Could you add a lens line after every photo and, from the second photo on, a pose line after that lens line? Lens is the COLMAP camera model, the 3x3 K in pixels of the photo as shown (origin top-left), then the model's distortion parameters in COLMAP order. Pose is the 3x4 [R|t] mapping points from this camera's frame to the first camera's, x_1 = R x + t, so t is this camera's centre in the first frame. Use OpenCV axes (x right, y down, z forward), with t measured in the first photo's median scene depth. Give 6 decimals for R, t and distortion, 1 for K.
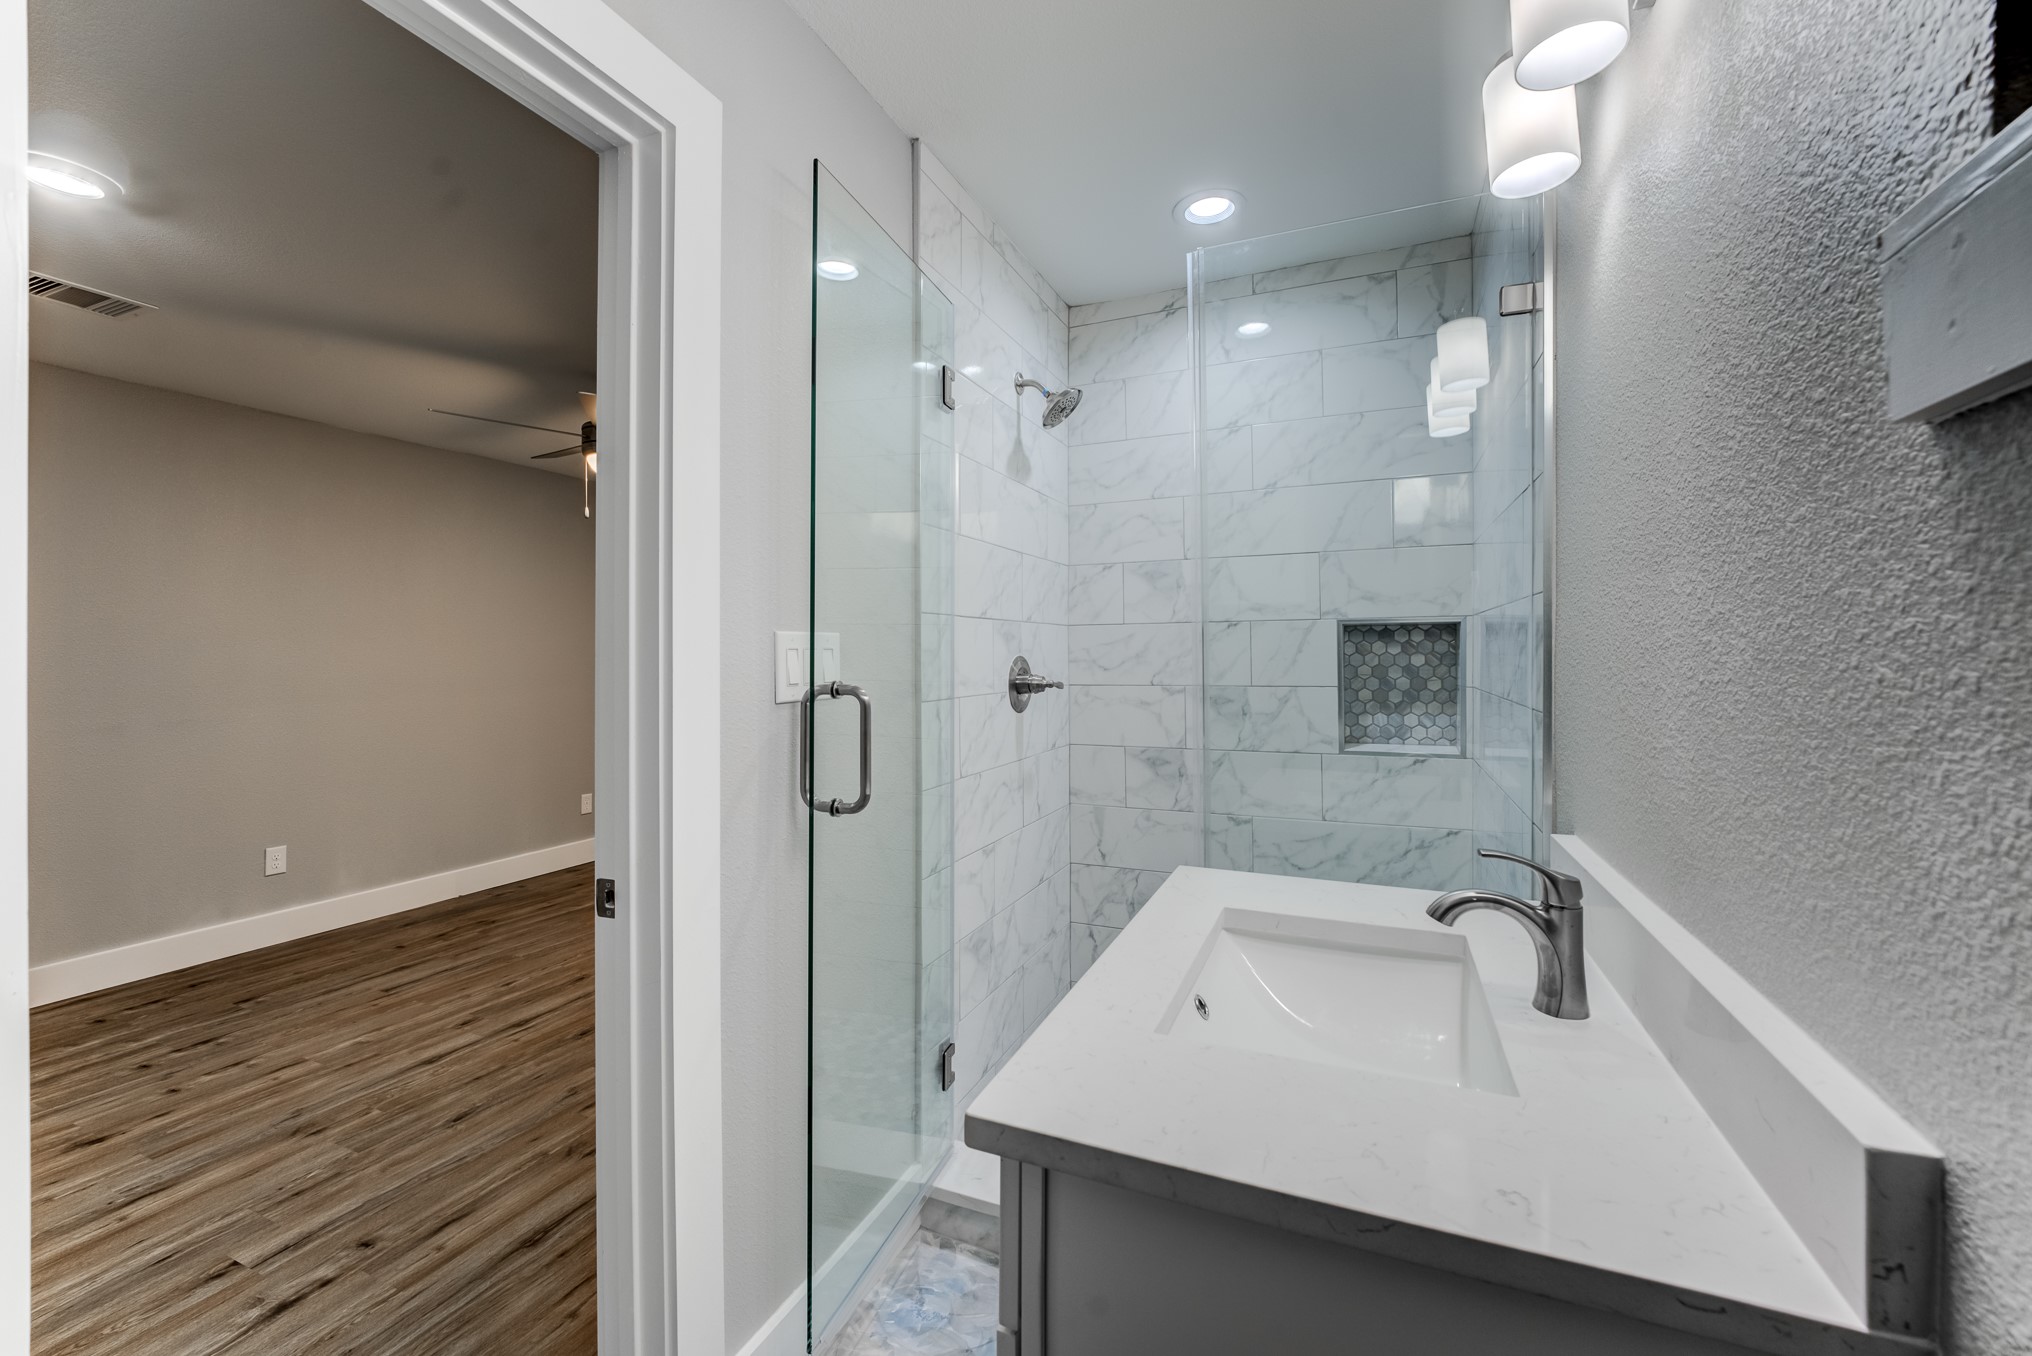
lens RADIAL K [[829.2, 0, 1001.7], [0, 829.2, 667.4], [0, 0, 1]] dist [-0.013964, 0.003287]
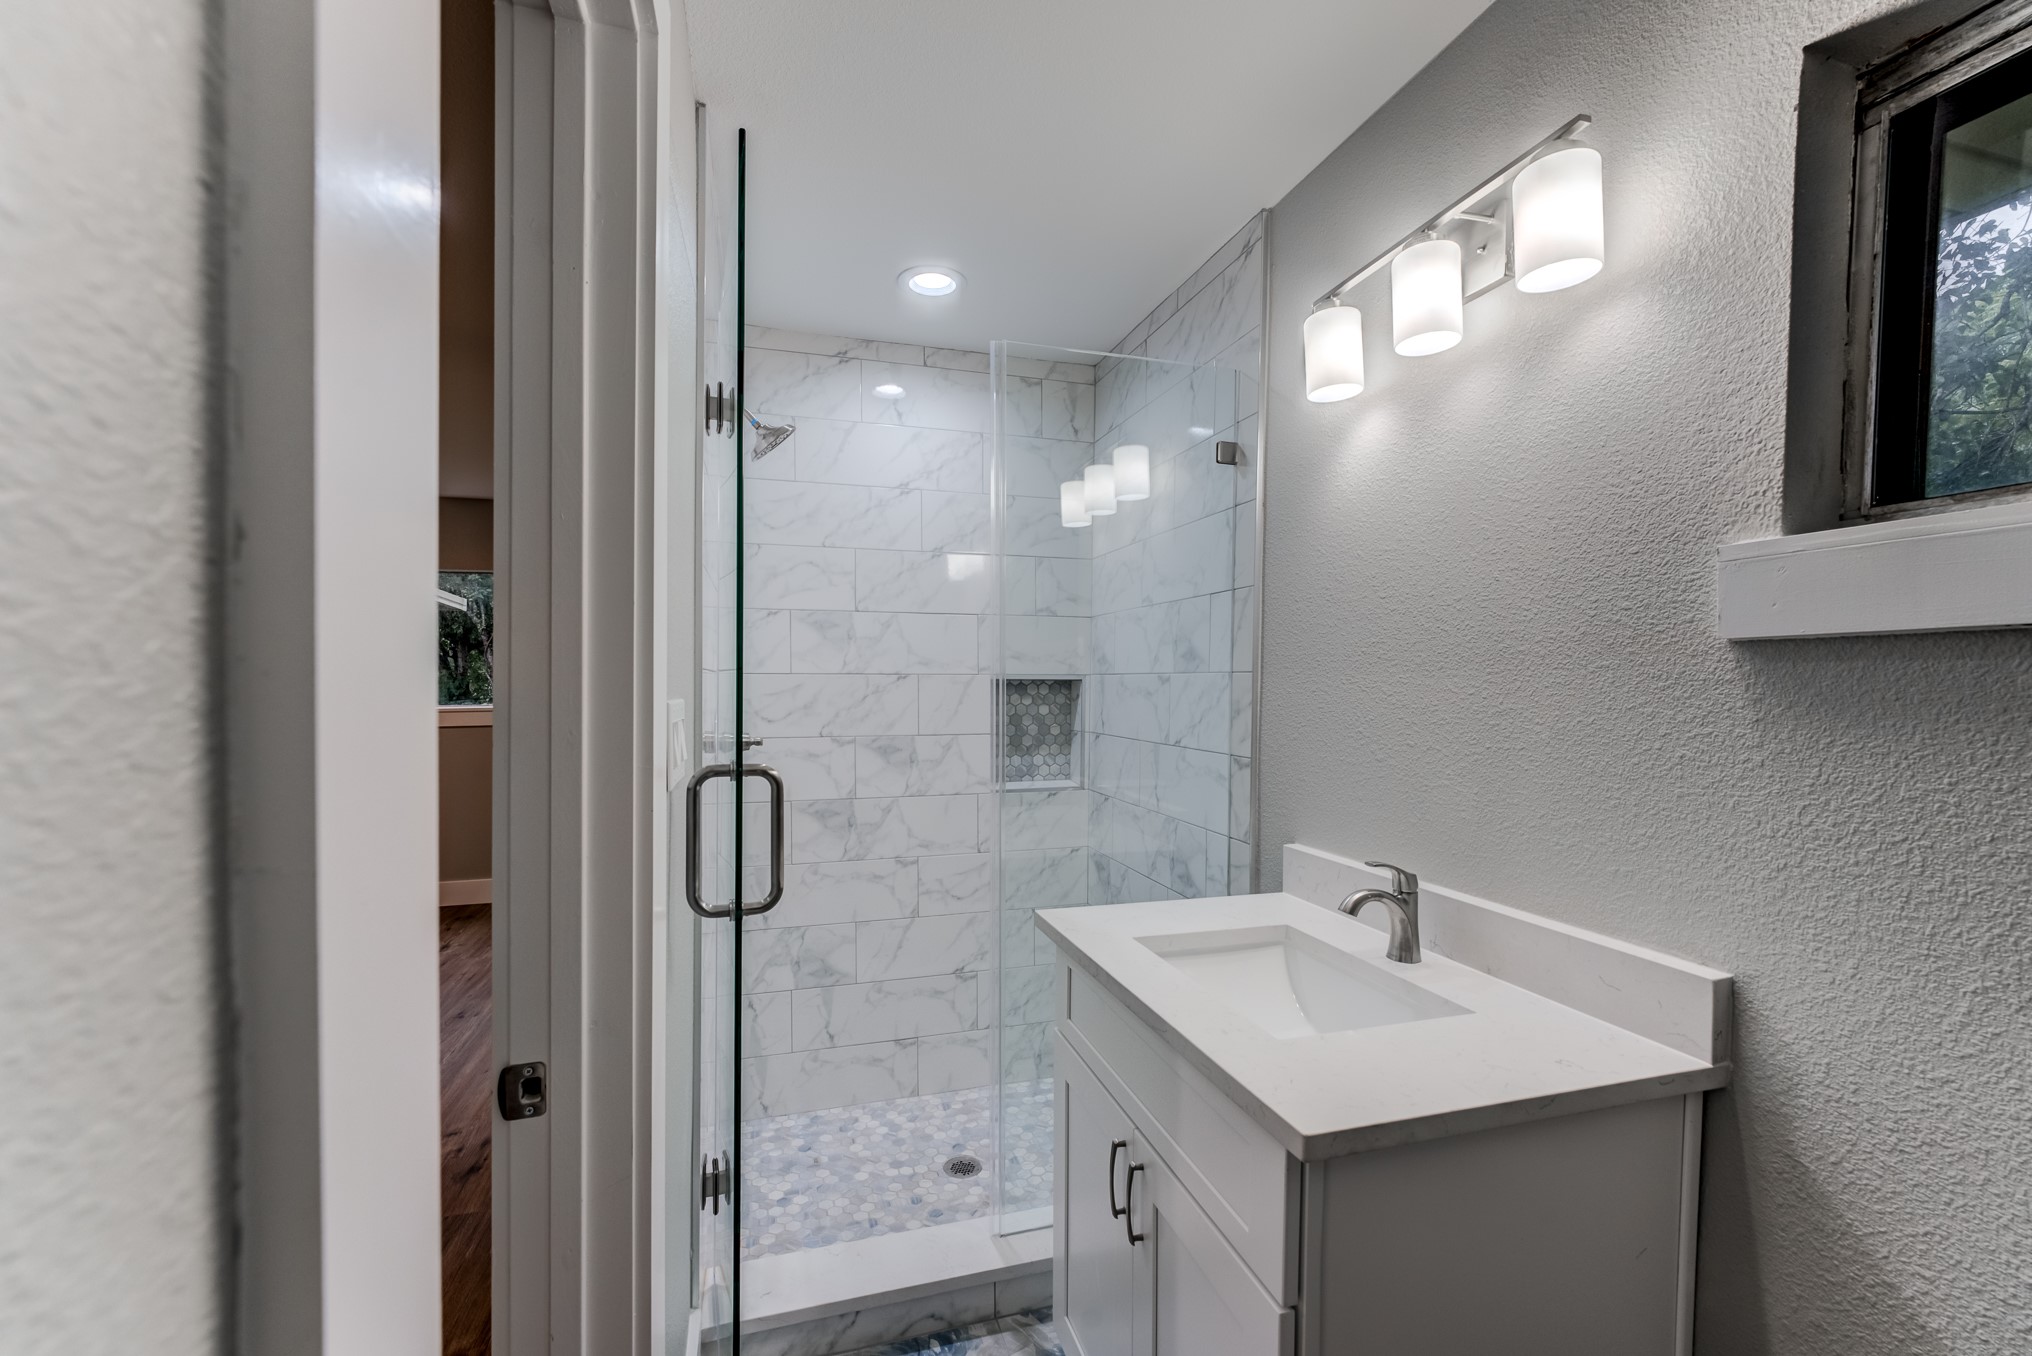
lens RADIAL K [[846.4, 0, 1014.2], [0, 846.4, 714.9], [0, 0, 1]] dist [-0.000608, 0.003545]
pose [[0.759113, -0.015988, 0.650762, -0.318691], [0.002187, 0.999755, 0.022011, -0.027930], [-0.650955, -0.015286, 0.758962, 0.095865]]
